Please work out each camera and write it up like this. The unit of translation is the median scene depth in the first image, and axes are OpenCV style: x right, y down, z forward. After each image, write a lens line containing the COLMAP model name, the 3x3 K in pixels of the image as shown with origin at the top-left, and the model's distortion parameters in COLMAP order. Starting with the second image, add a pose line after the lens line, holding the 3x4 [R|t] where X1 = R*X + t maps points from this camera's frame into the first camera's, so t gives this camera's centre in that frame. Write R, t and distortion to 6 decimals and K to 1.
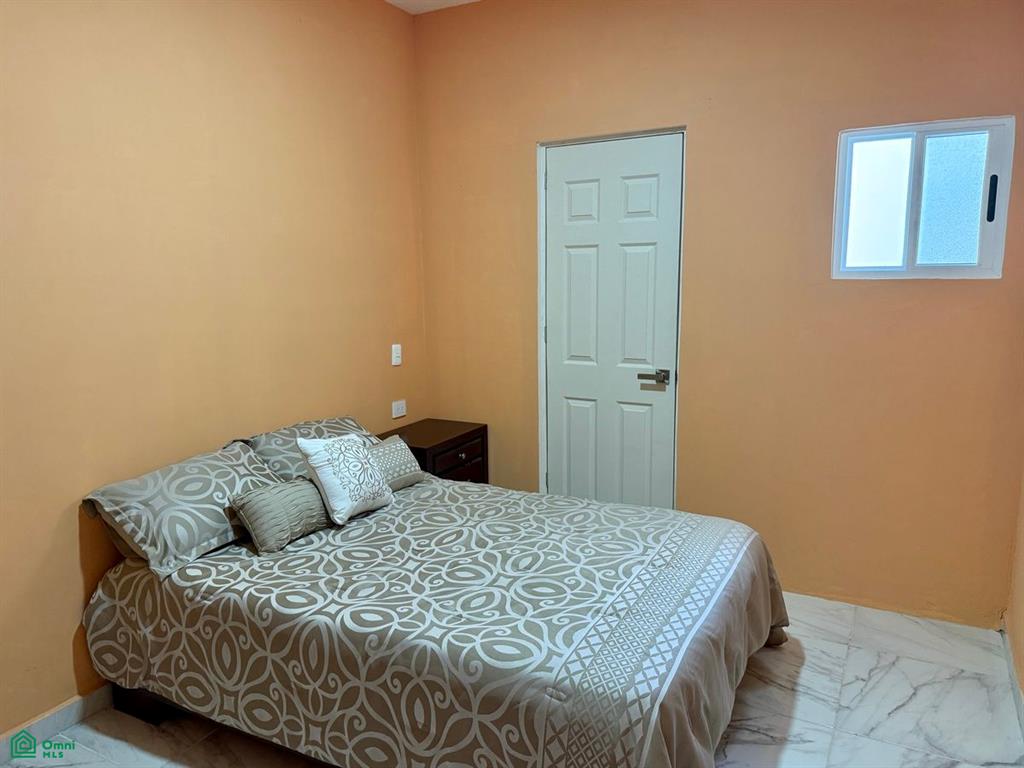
lens RADIAL K [[752.2, 0, 512.0], [0, 752.2, 384.0], [0, 0, 1]] dist [0.185722, -0.363985]
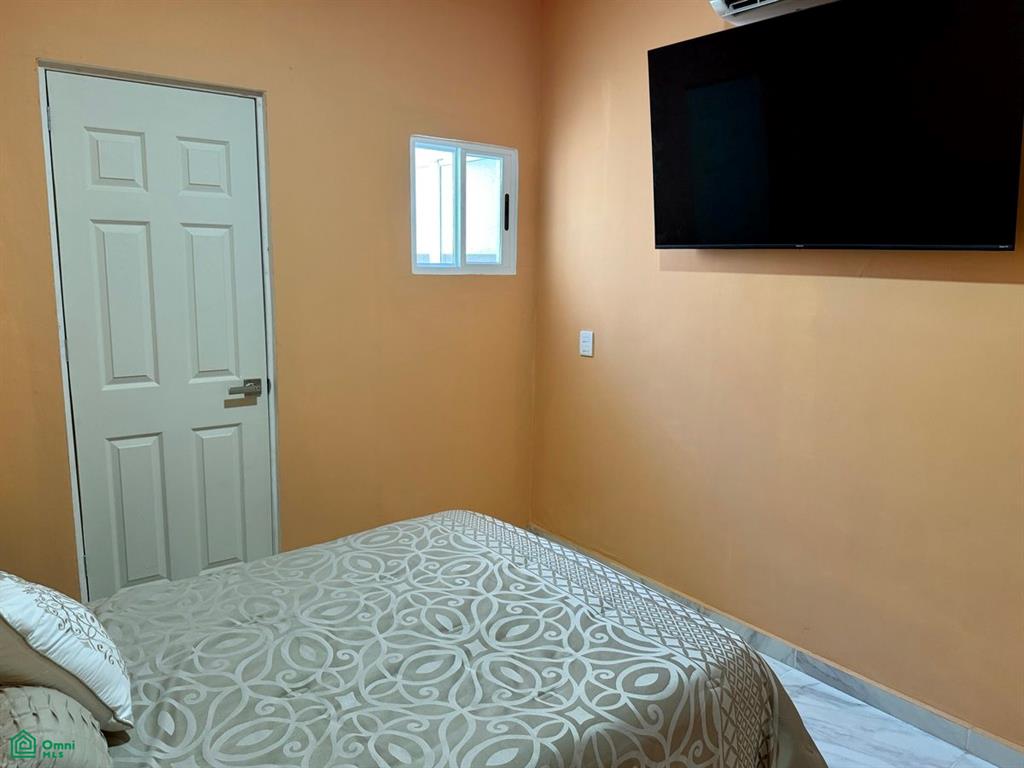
lens RADIAL K [[752.2, 0, 512.0], [0, 752.2, 384.0], [0, 0, 1]] dist [0.185722, -0.363985]
pose [[0.365533, -0.132582, 0.921308, -0.580471], [0.116426, 0.988543, 0.096065, -0.075470], [-0.923488, 0.072150, 0.376780, 0.515639]]
